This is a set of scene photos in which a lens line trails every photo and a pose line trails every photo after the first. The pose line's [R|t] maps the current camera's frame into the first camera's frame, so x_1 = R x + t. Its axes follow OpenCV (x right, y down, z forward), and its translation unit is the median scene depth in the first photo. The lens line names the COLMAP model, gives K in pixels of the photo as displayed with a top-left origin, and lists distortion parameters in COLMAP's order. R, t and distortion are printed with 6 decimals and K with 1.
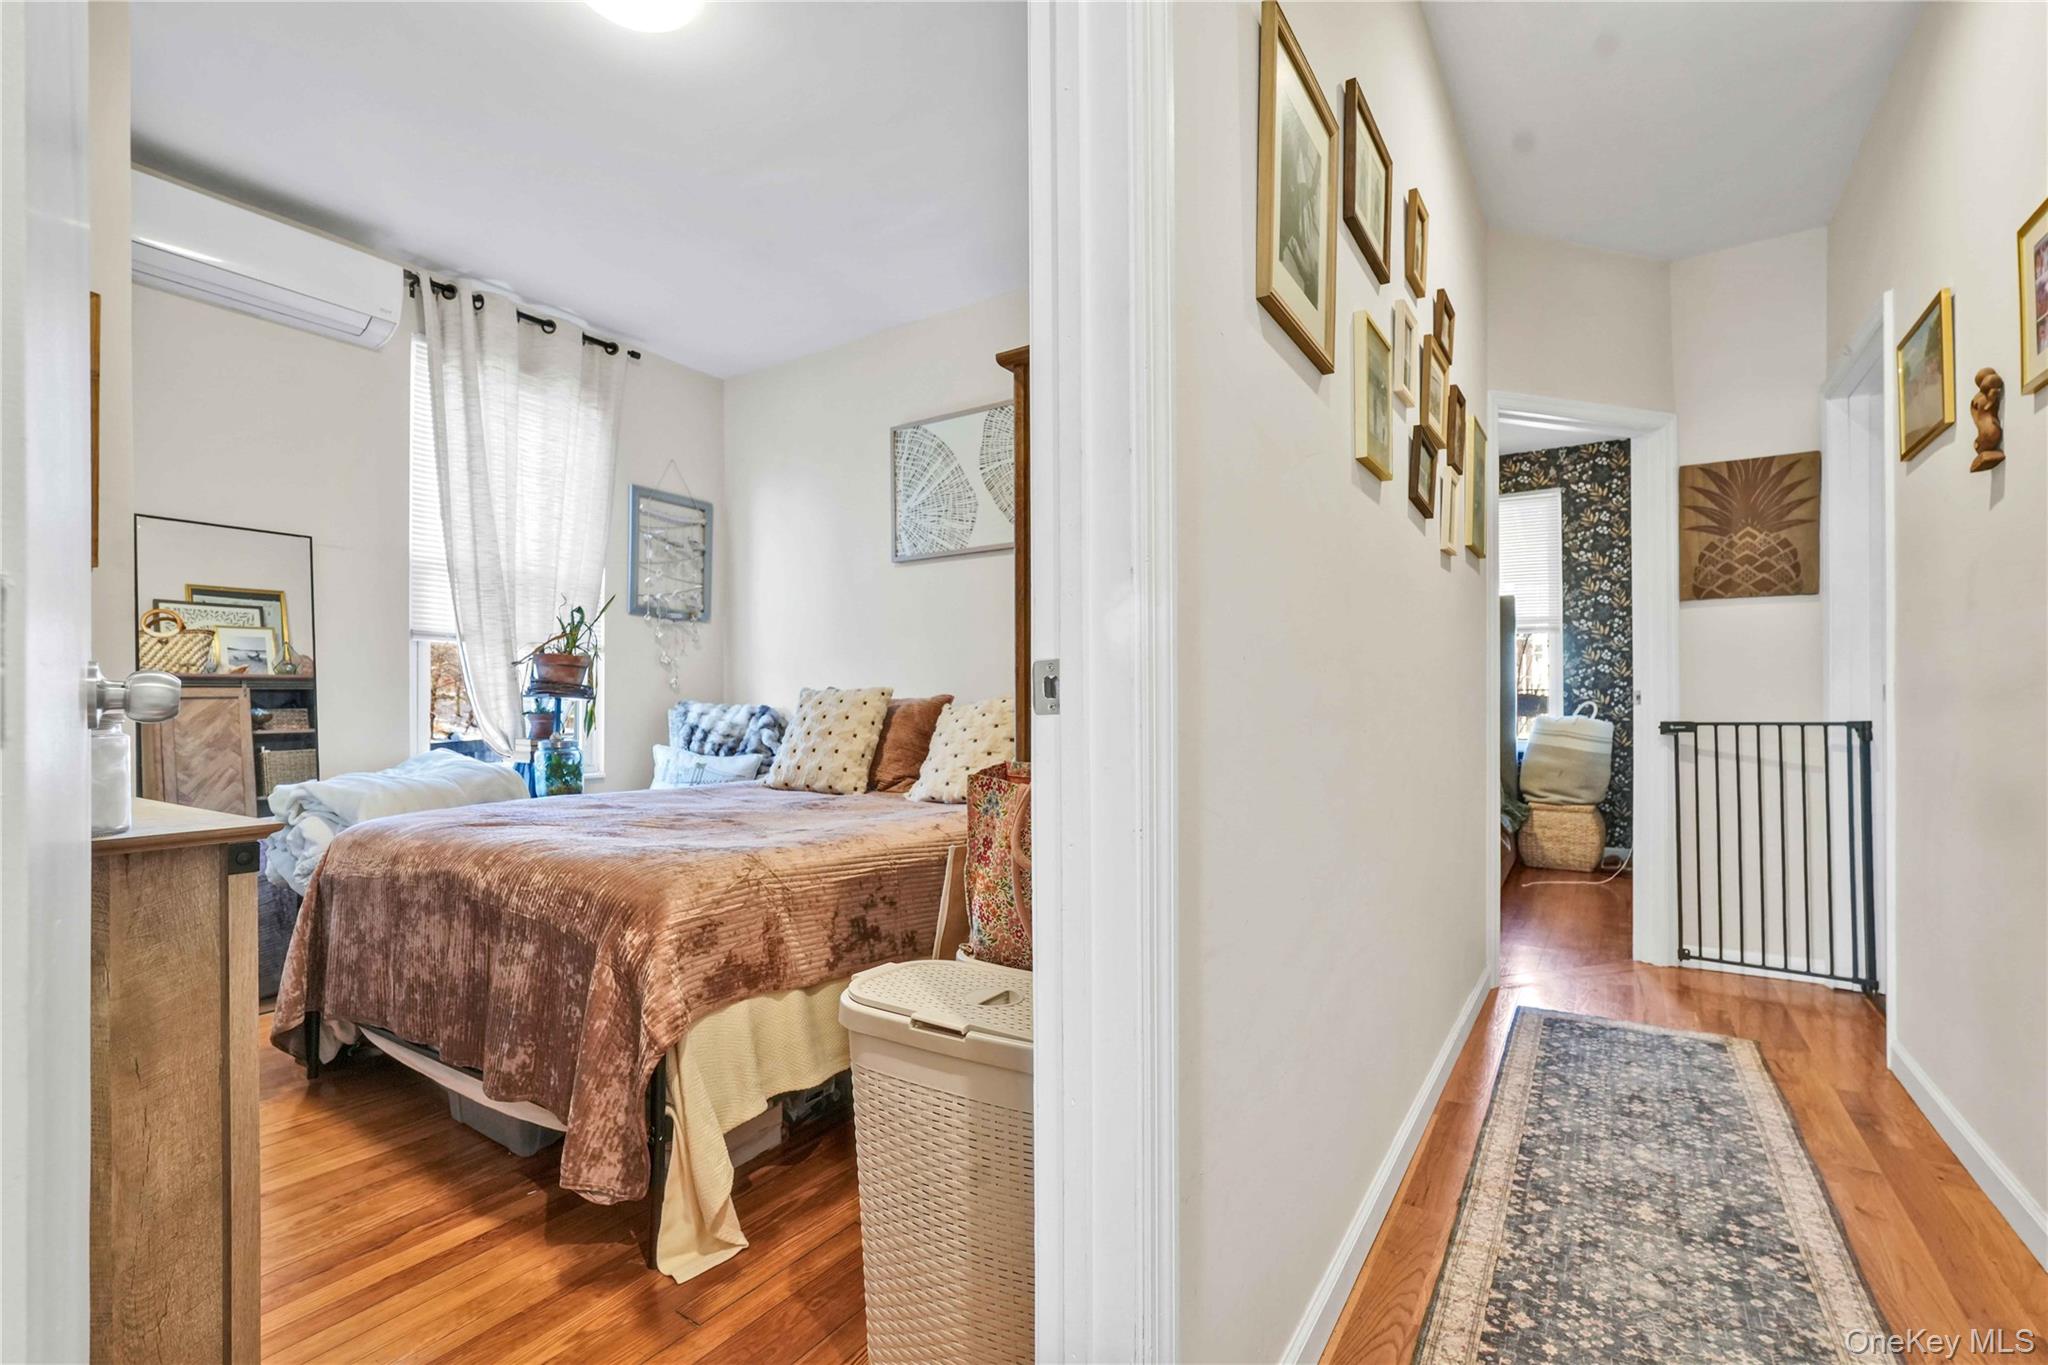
lens RADIAL K [[918.6, 0, 1012.6], [0, 918.6, 702.9], [0, 0, 1]] dist [-0.017976, 0.011875]
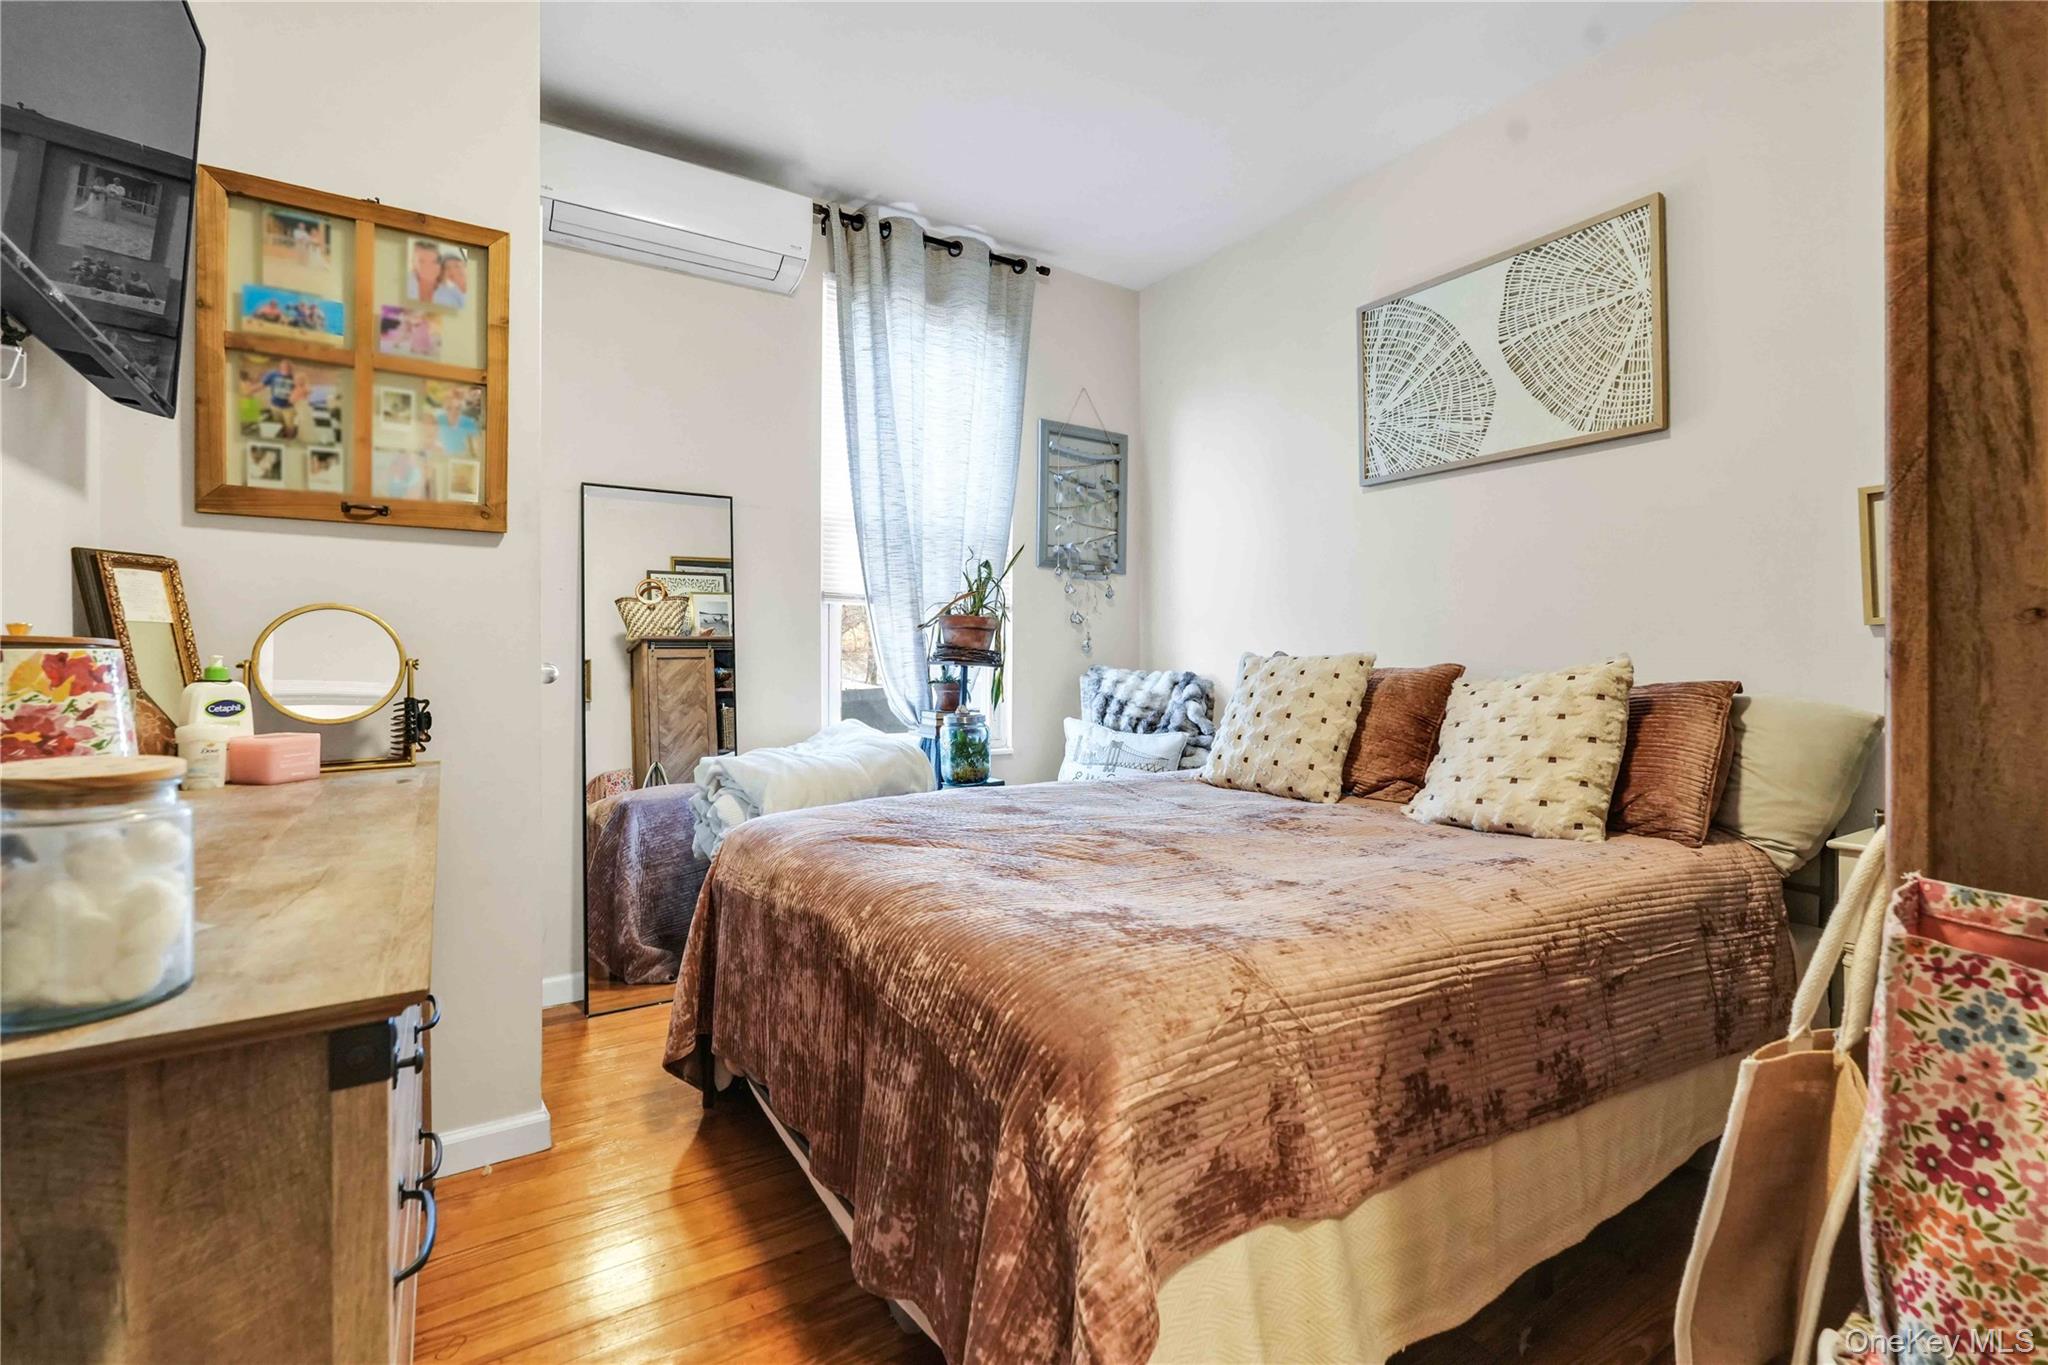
lens RADIAL K [[918.6, 0, 1012.6], [0, 918.6, 702.9], [0, 0, 1]] dist [-0.017976, 0.011875]
pose [[0.913727, 0.022404, -0.405709, -0.100377], [-0.001173, 0.998620, 0.052503, -0.016530], [0.406326, -0.047498, 0.912493, 0.223242]]
